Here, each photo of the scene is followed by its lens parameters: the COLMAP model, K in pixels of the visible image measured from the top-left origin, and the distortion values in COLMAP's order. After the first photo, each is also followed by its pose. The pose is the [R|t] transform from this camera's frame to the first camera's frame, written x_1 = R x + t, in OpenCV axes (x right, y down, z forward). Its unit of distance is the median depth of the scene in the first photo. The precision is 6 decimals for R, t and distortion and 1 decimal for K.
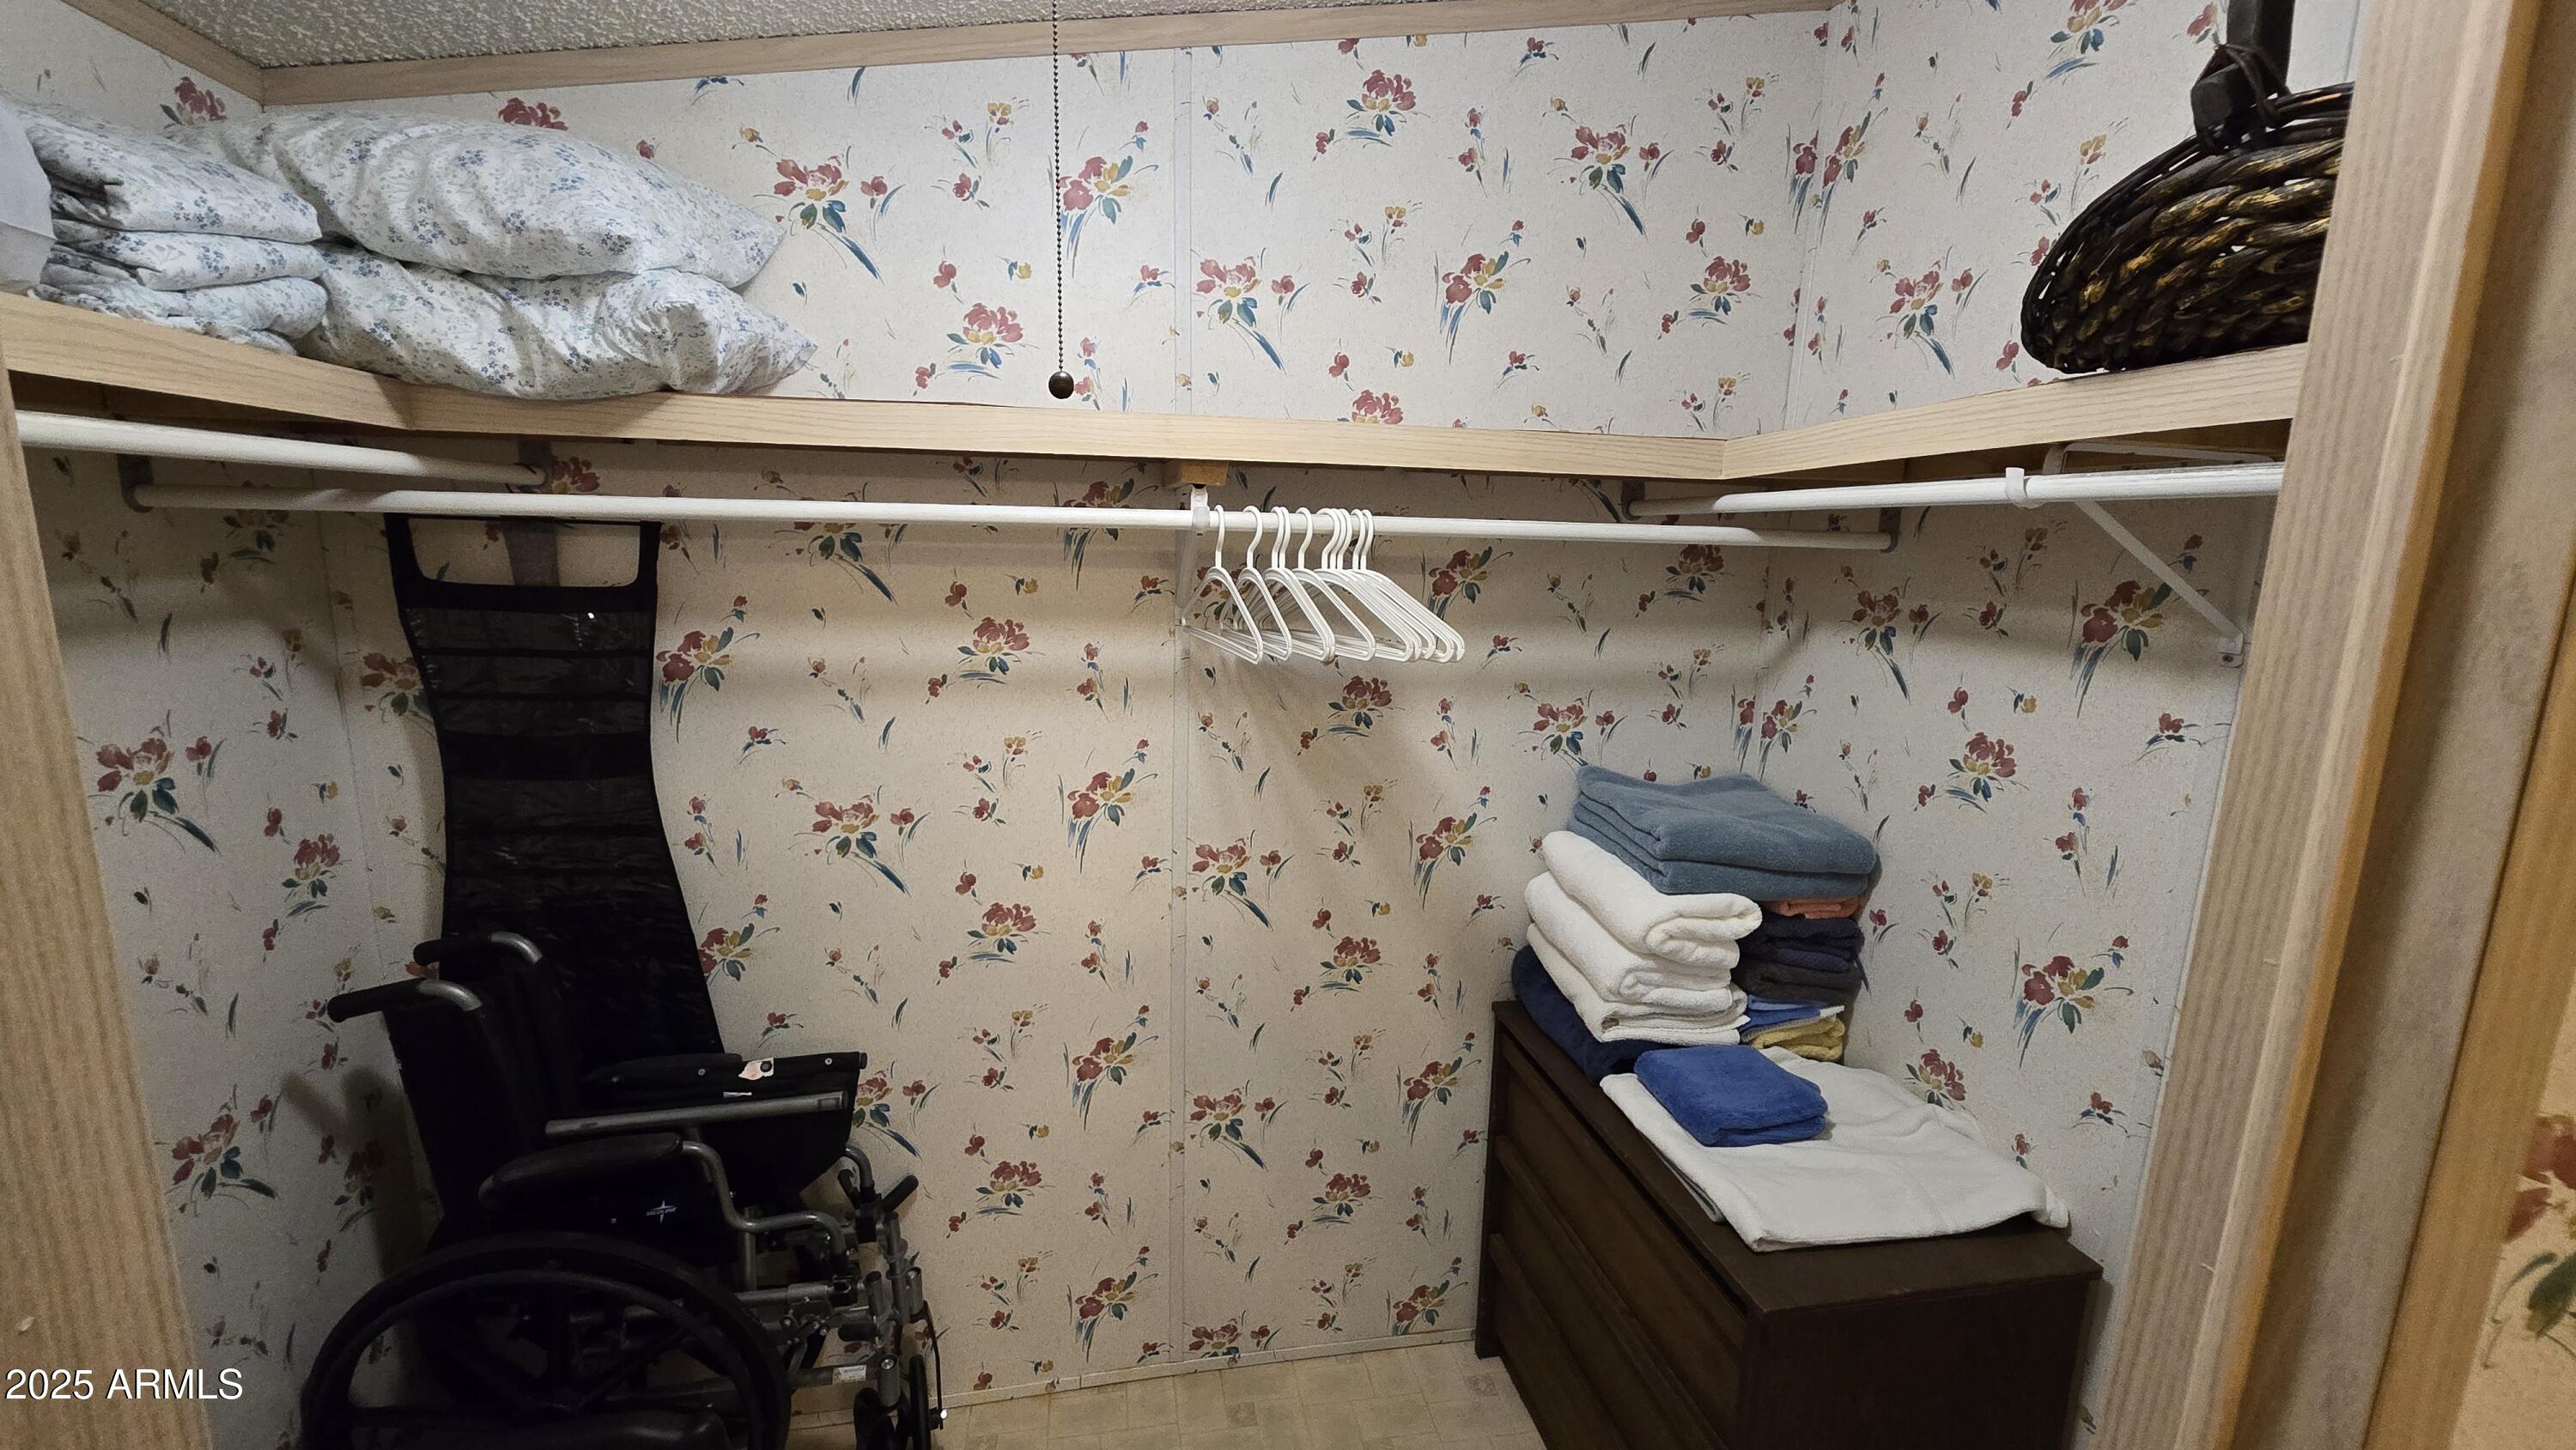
lens RADIAL K [[1062.9, 0, 1278.0], [0, 1062.9, 709.7], [0, 0, 1]] dist [-0.001570, 0.000837]
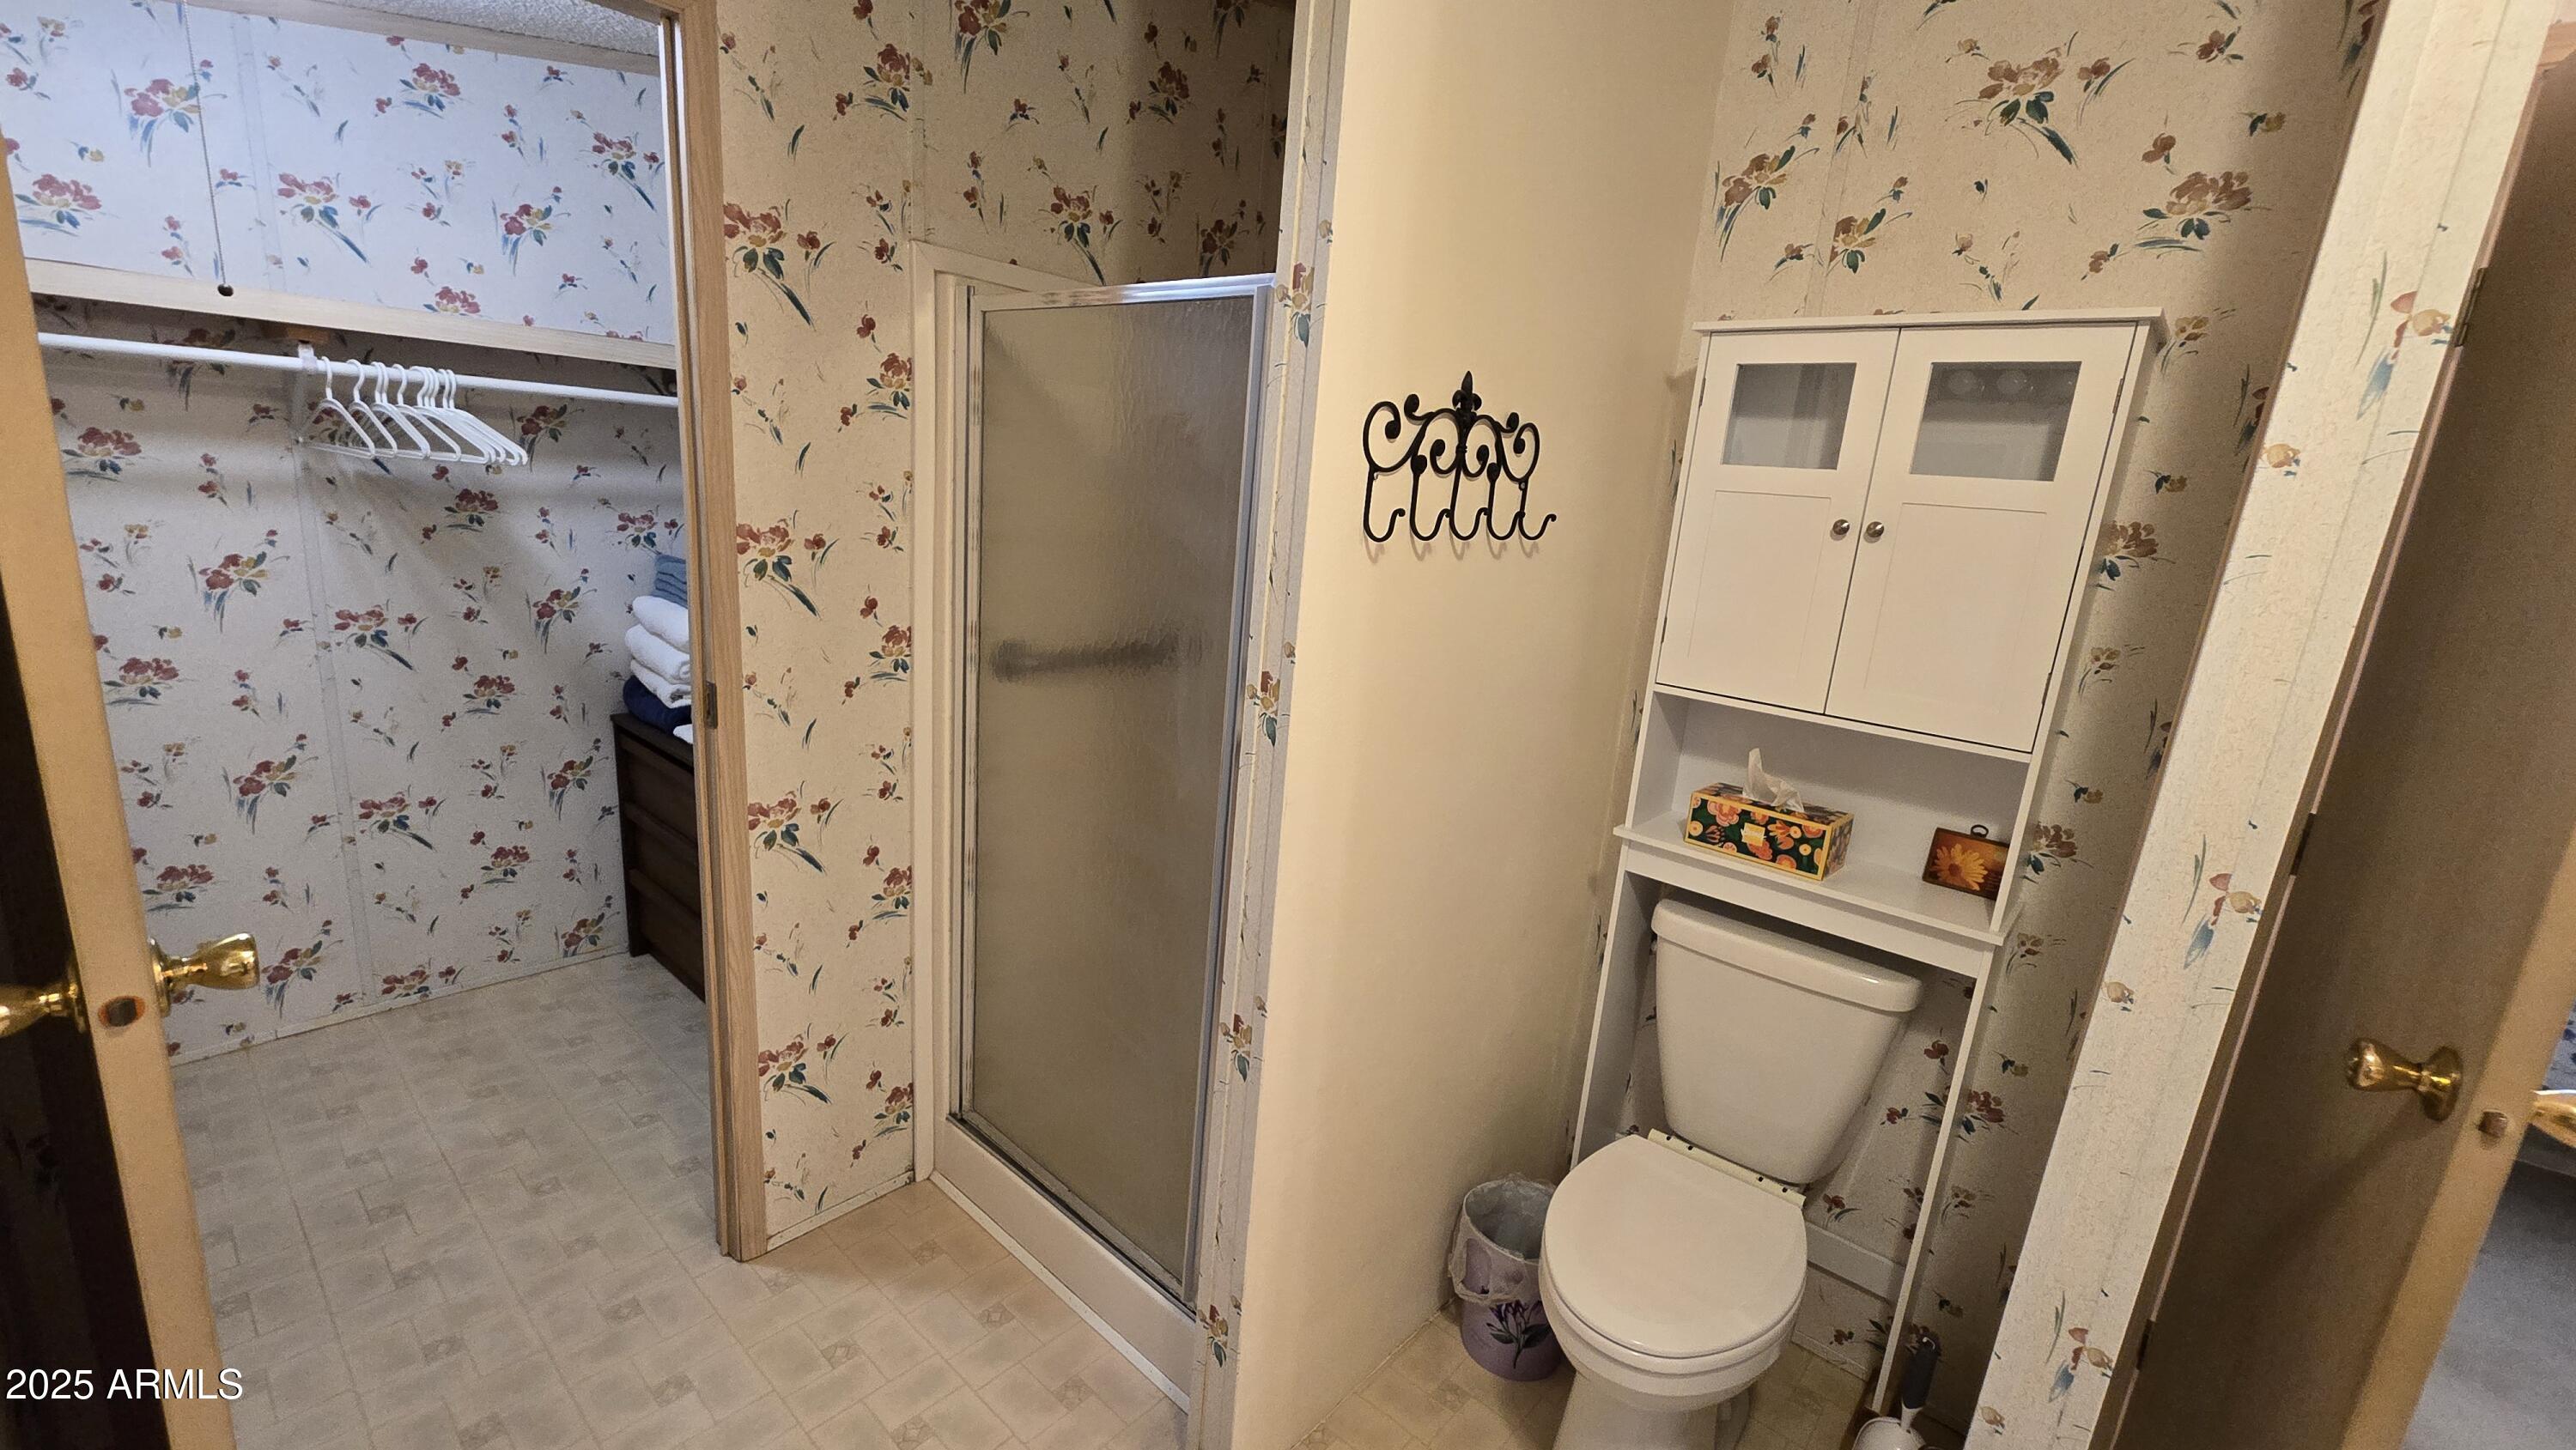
lens RADIAL K [[1062.9, 0, 1292.6], [0, 1062.9, 728.9], [0, 0, 1]] dist [-0.001570, 0.000837]
pose [[0.778003, -0.105150, 0.619399, 0.019921], [0.038371, 0.992007, 0.120207, 0.167797], [-0.627088, -0.069754, 0.775819, -0.882850]]
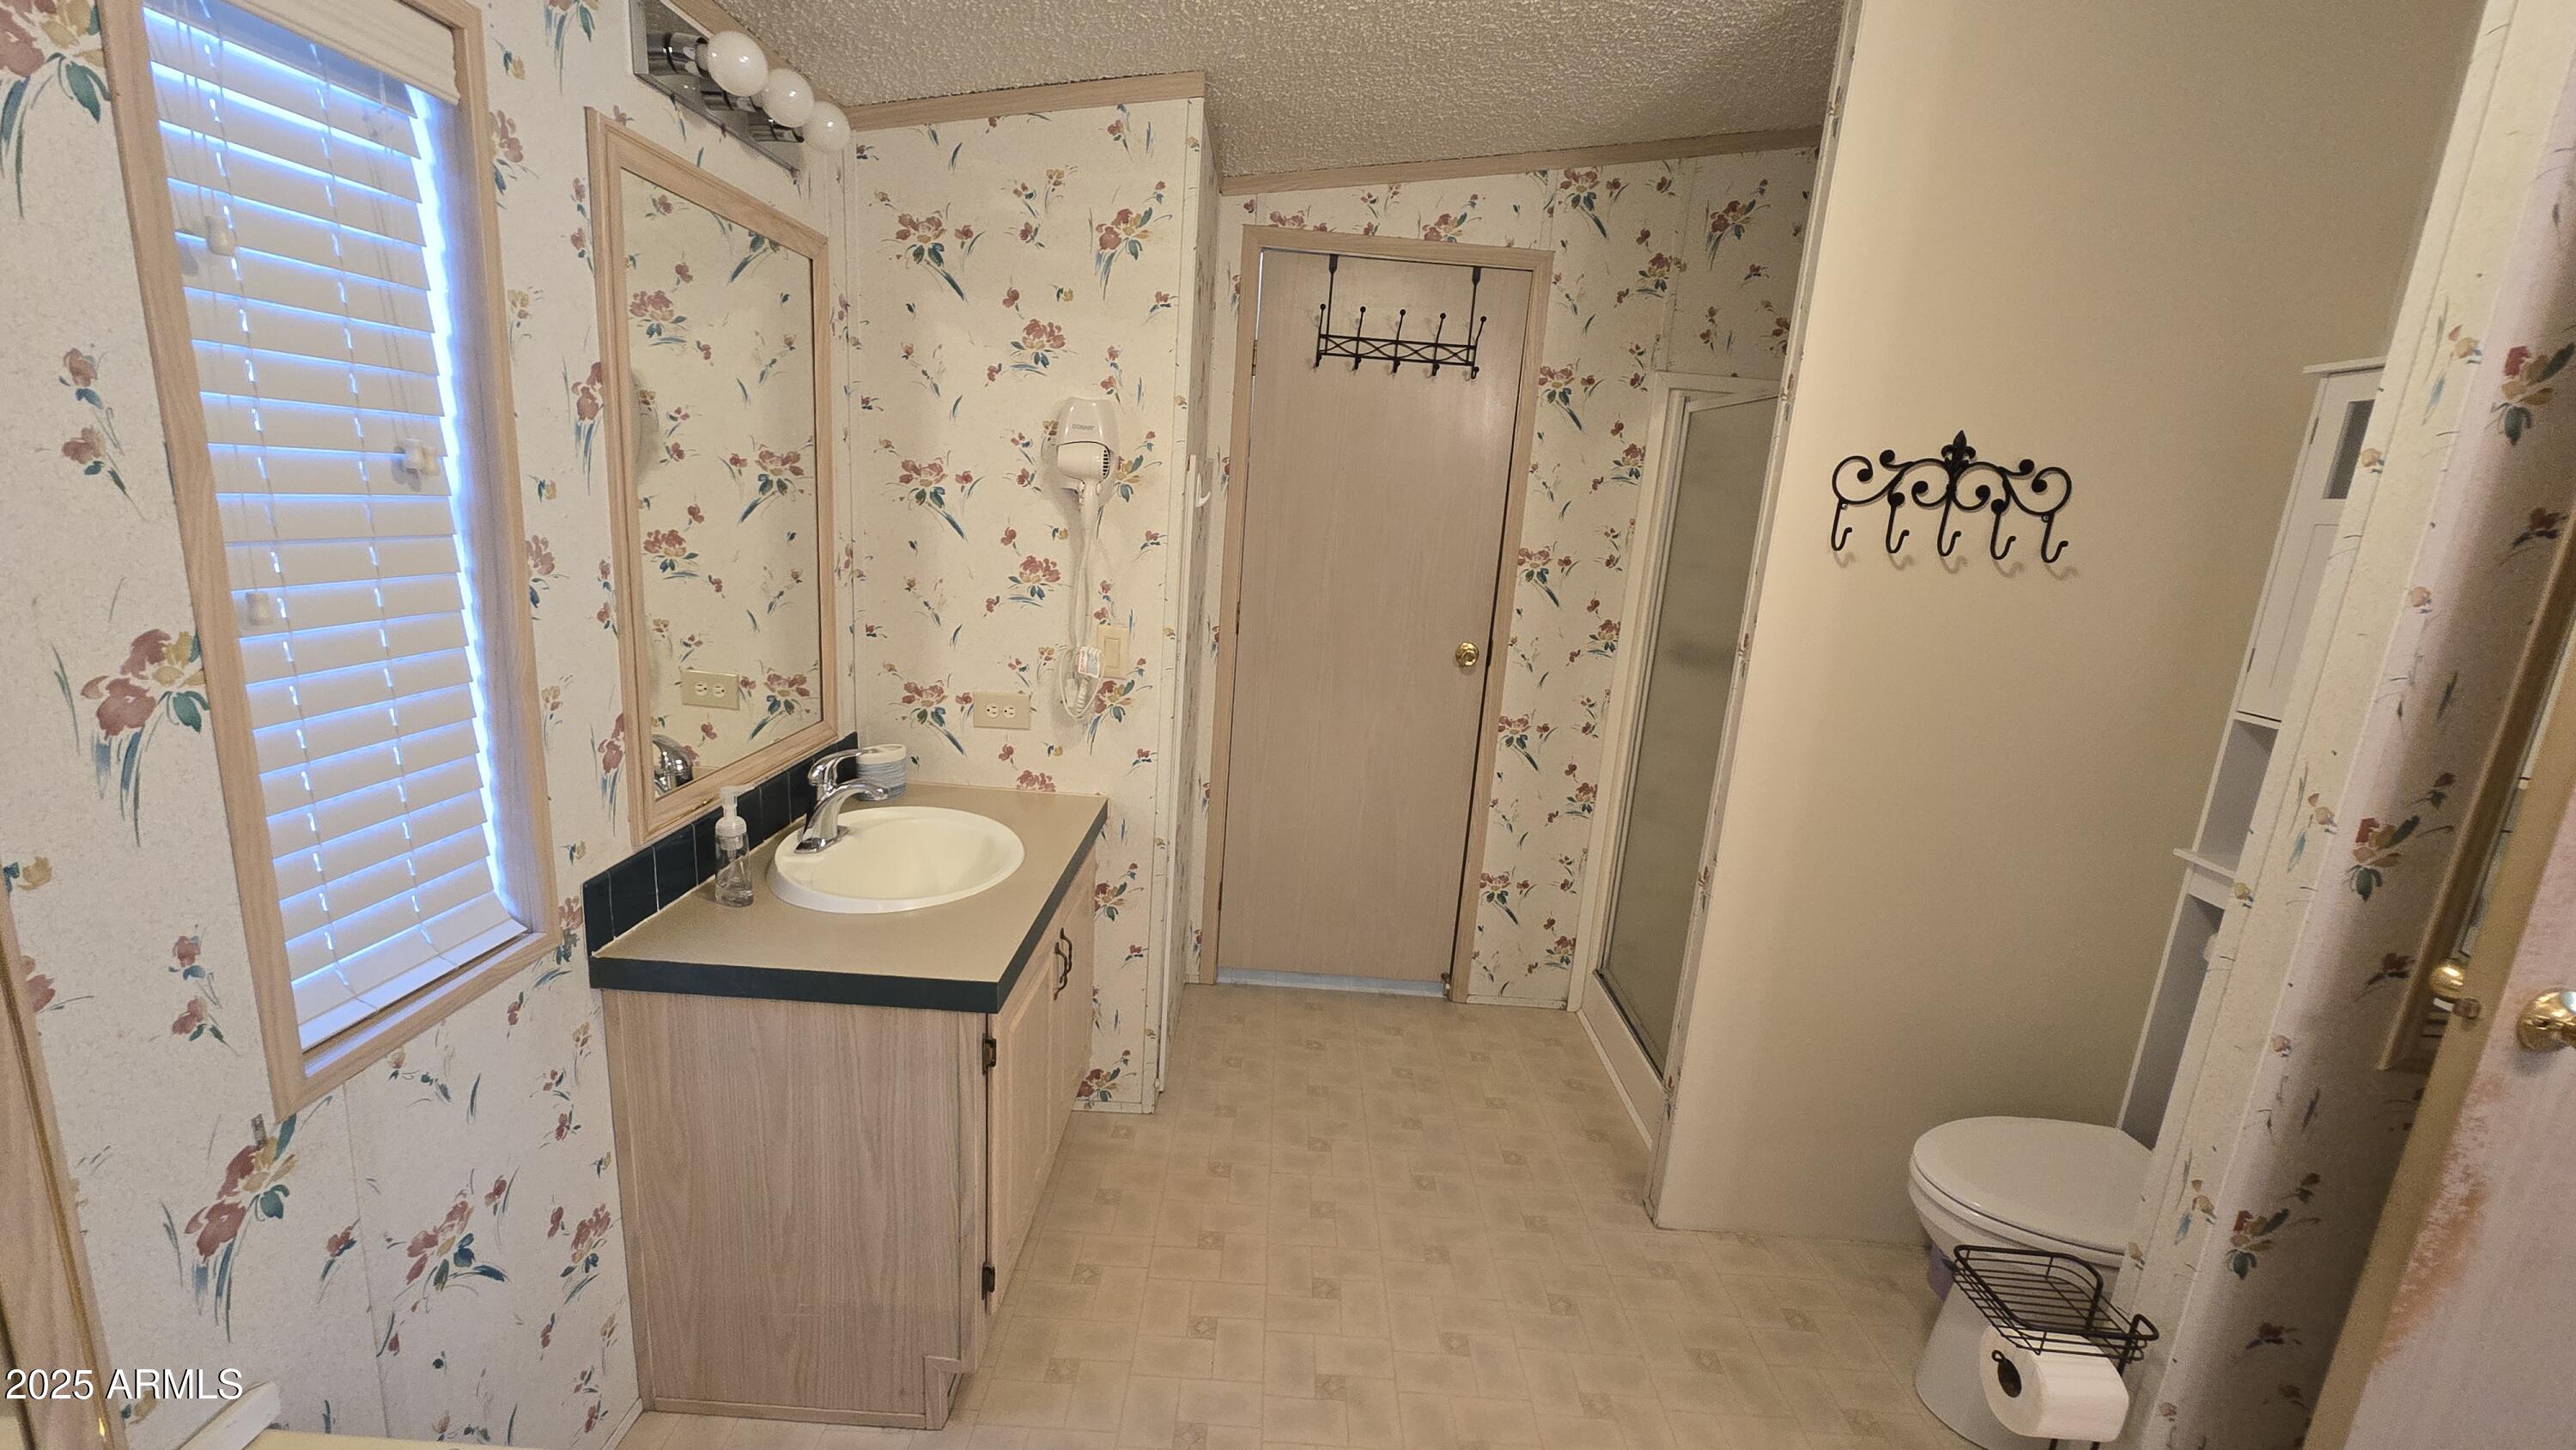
lens RADIAL K [[1062.9, 0, 1278.4], [0, 1062.9, 742.0], [0, 0, 1]] dist [-0.001570, 0.000837]
pose [[0.981836, 0.090533, -0.166736, 0.302942], [-0.079589, 0.994282, 0.071198, 0.391578], [0.172229, -0.056634, 0.983428, -2.016725]]
